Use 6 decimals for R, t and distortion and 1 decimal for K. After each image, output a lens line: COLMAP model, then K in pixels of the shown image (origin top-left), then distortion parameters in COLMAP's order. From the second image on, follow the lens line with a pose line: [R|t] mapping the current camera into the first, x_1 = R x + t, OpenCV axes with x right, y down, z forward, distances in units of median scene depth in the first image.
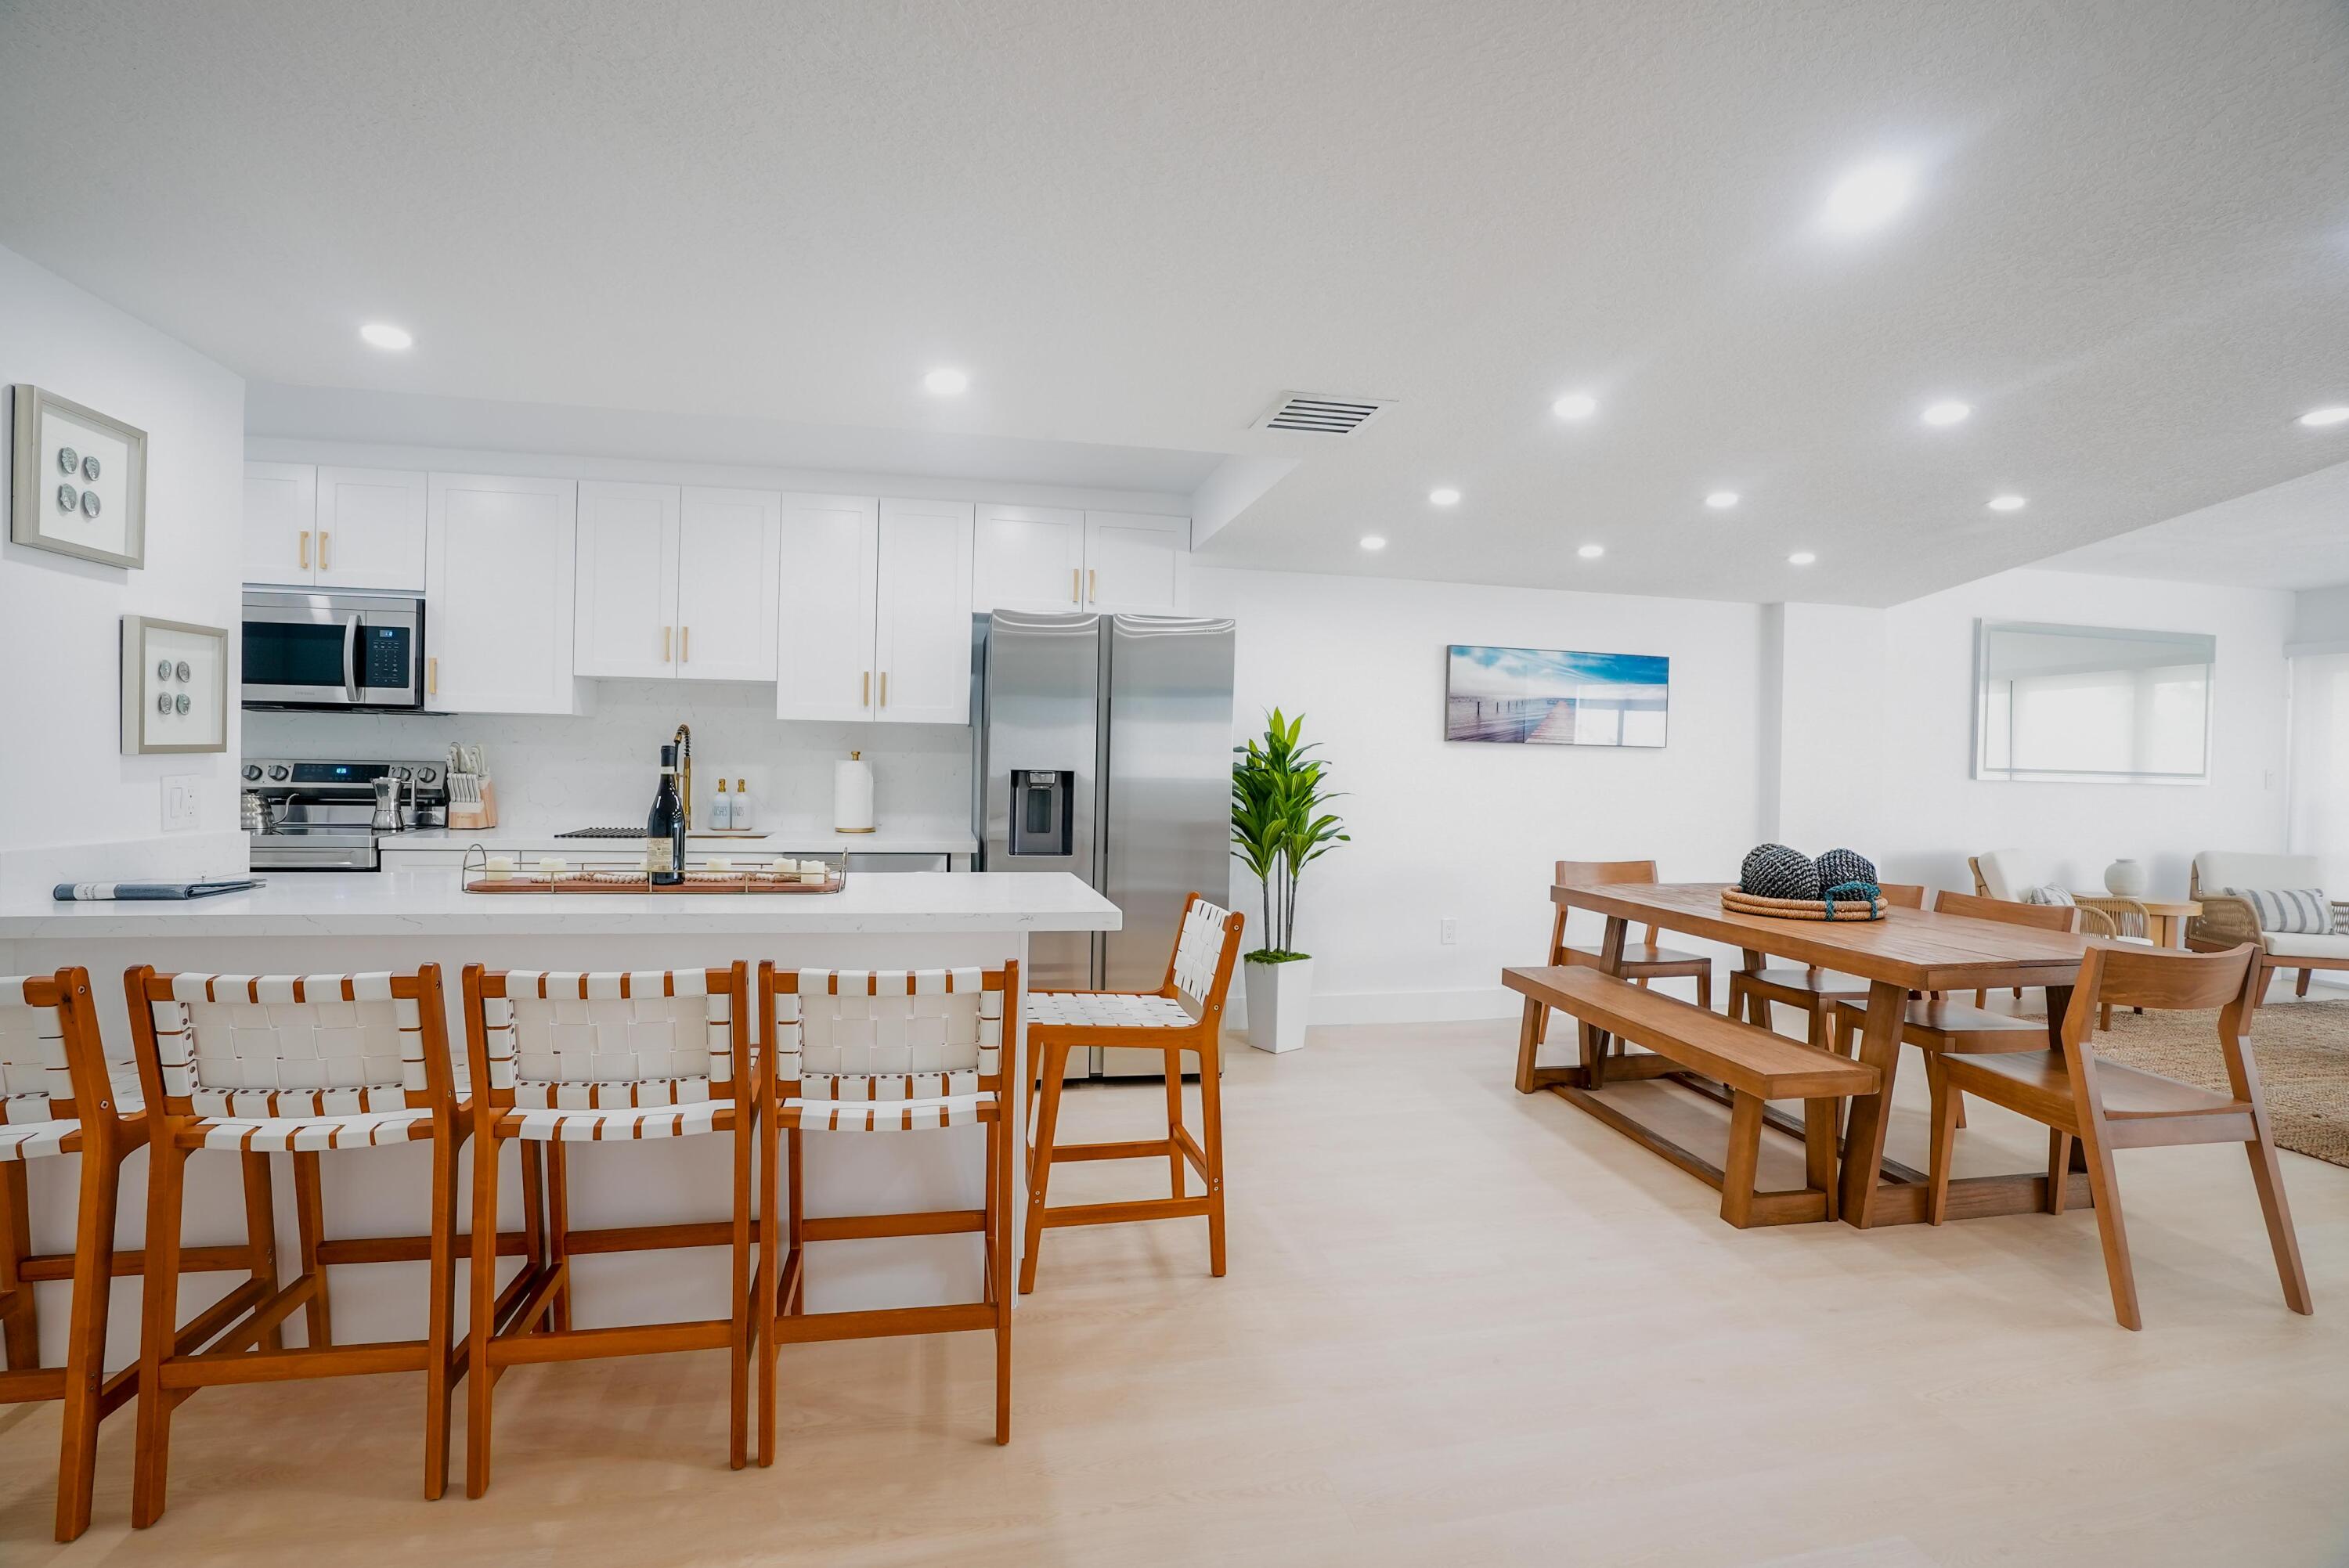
lens RADIAL K [[1091.1, 0, 1174.5], [0, 1091.1, 784.0], [0, 0, 1]] dist [-0.066418, 0.024848]
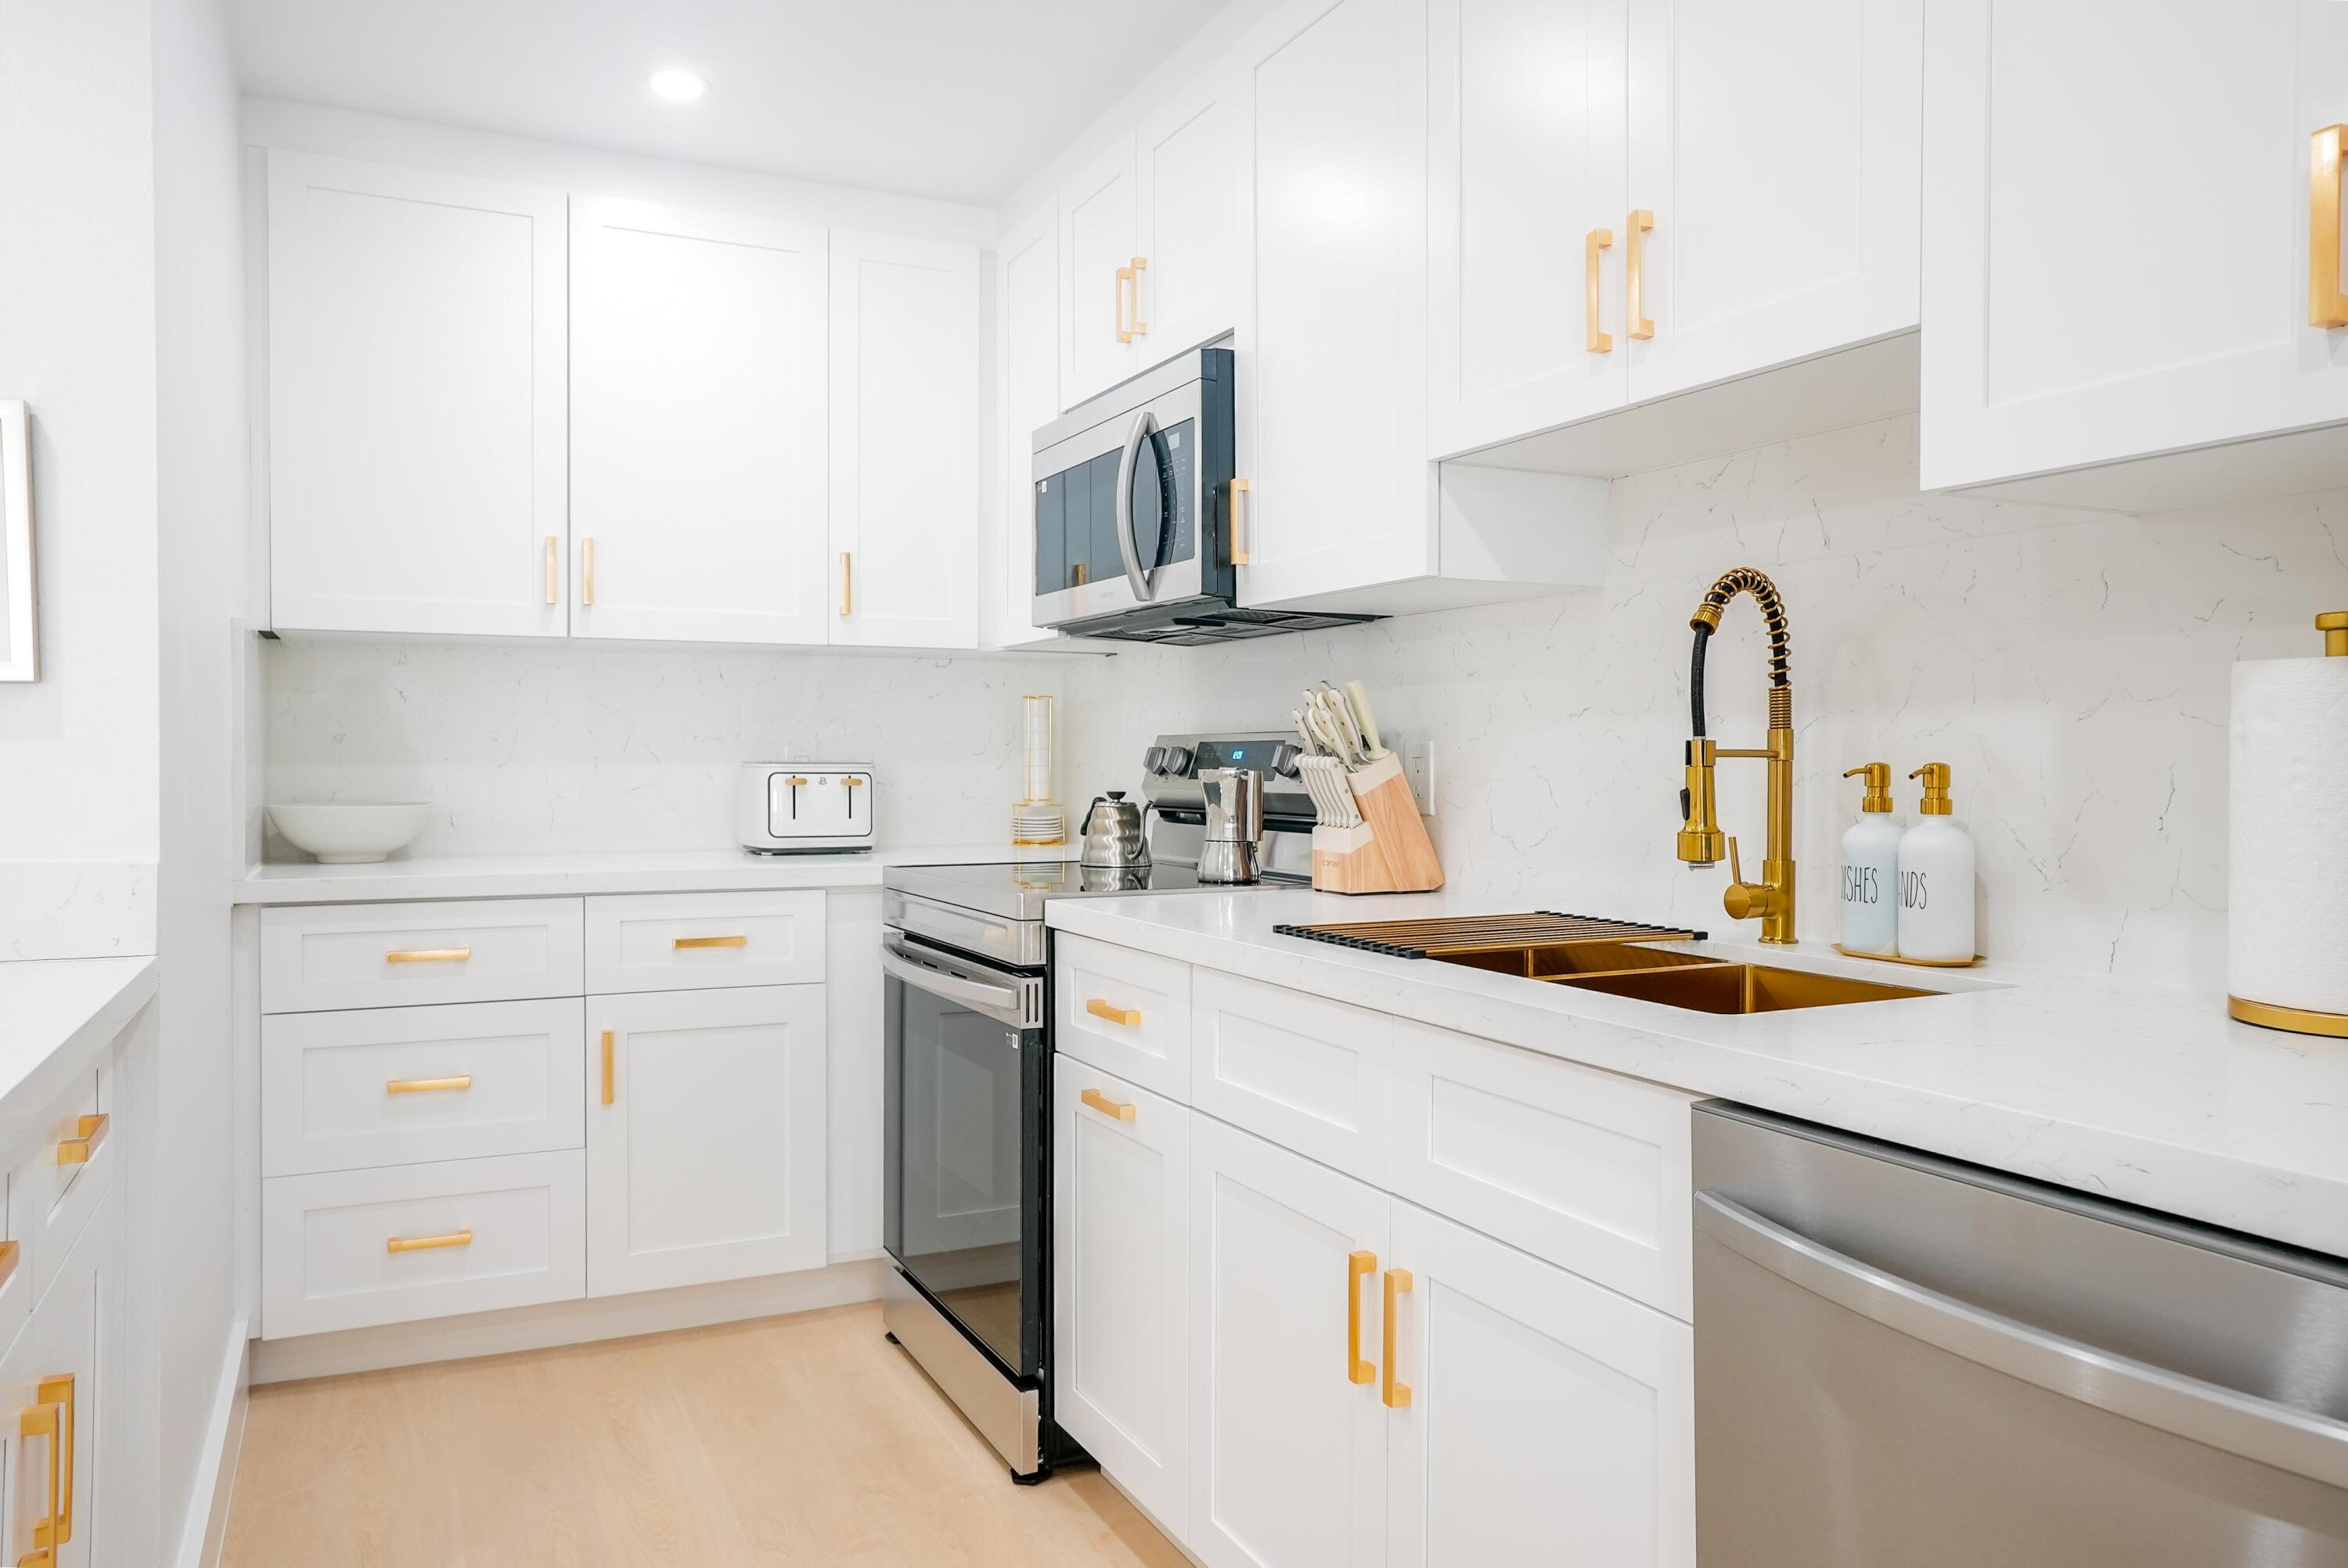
lens RADIAL K [[1644.5, 0, 1174.0], [0, 1644.5, 784.0], [0, 0, 1]] dist [0.000943, 0.001098]
pose [[0.234707, -0.004485, -0.972056, -0.071107], [-0.014877, 0.999856, -0.008205, 0.007033], [0.971952, 0.016388, 0.234606, 0.798505]]
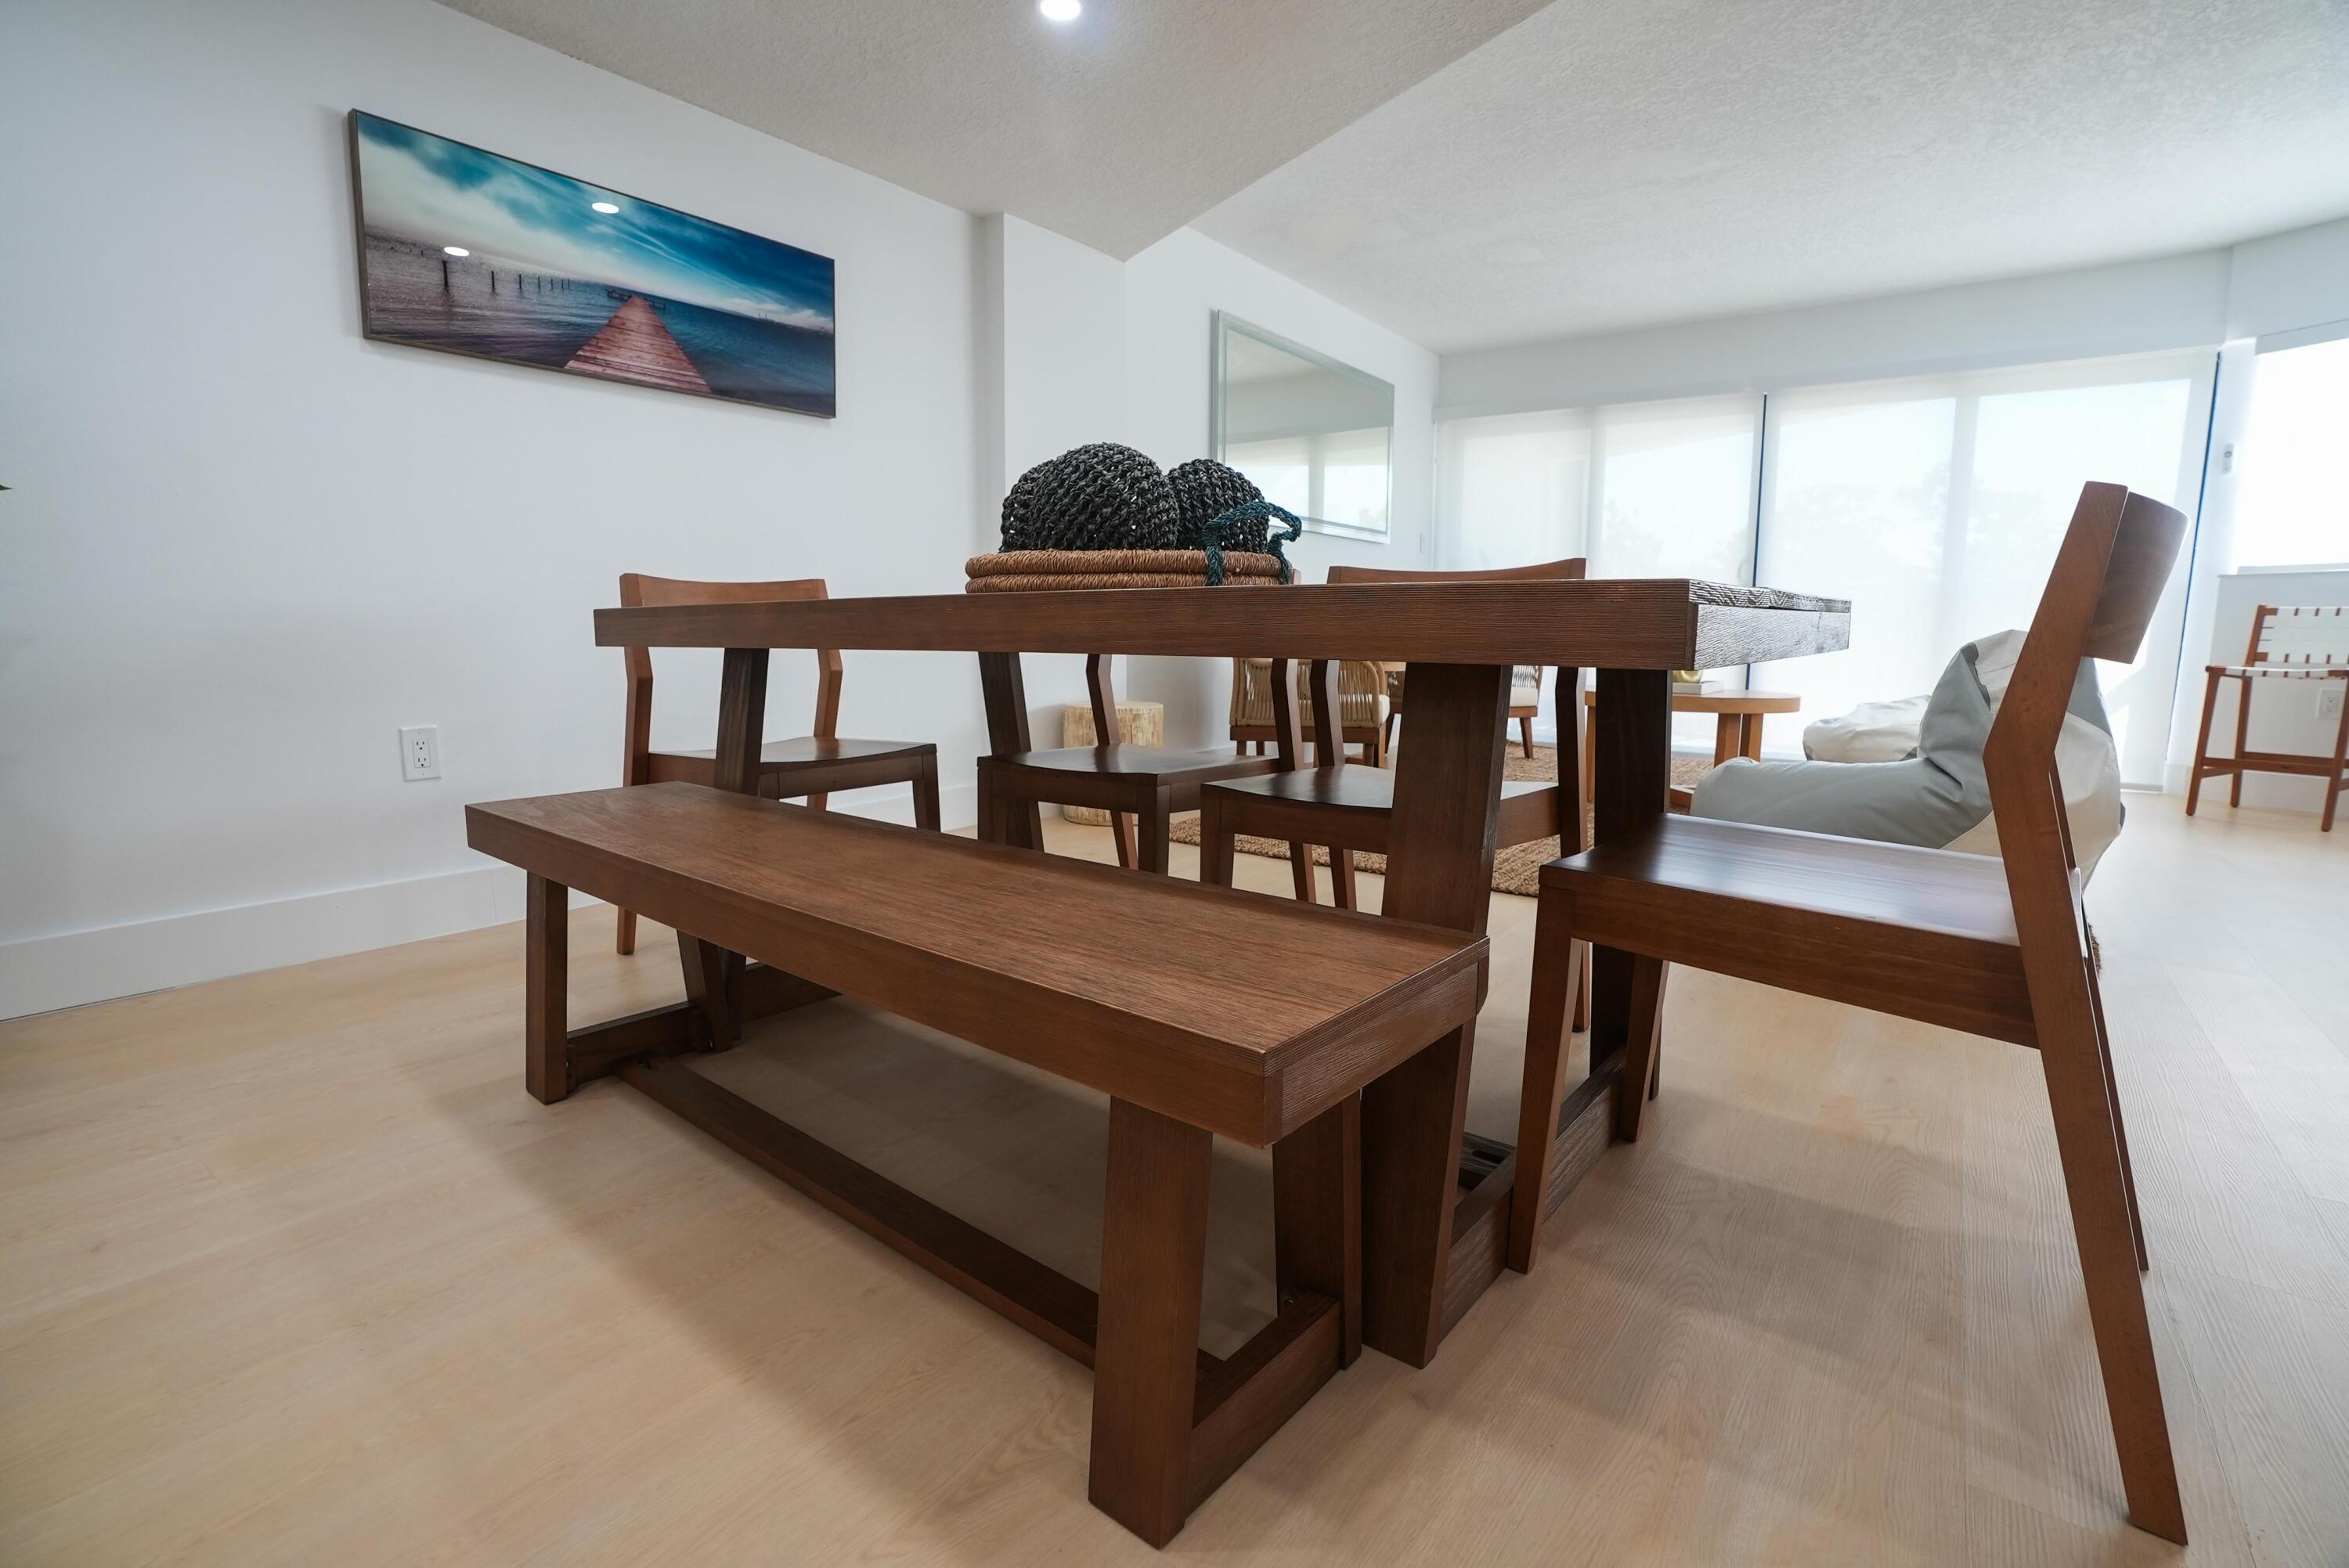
lens RADIAL K [[1091.1, 0, 1174.5], [0, 1091.1, 784.0], [0, 0, 1]] dist [-0.066418, 0.024848]
pose [[0.752439, -0.107038, 0.649906, 0.251271], [0.019651, 0.989916, 0.140286, 0.115214], [-0.658368, -0.092785, 0.746955, 0.549749]]
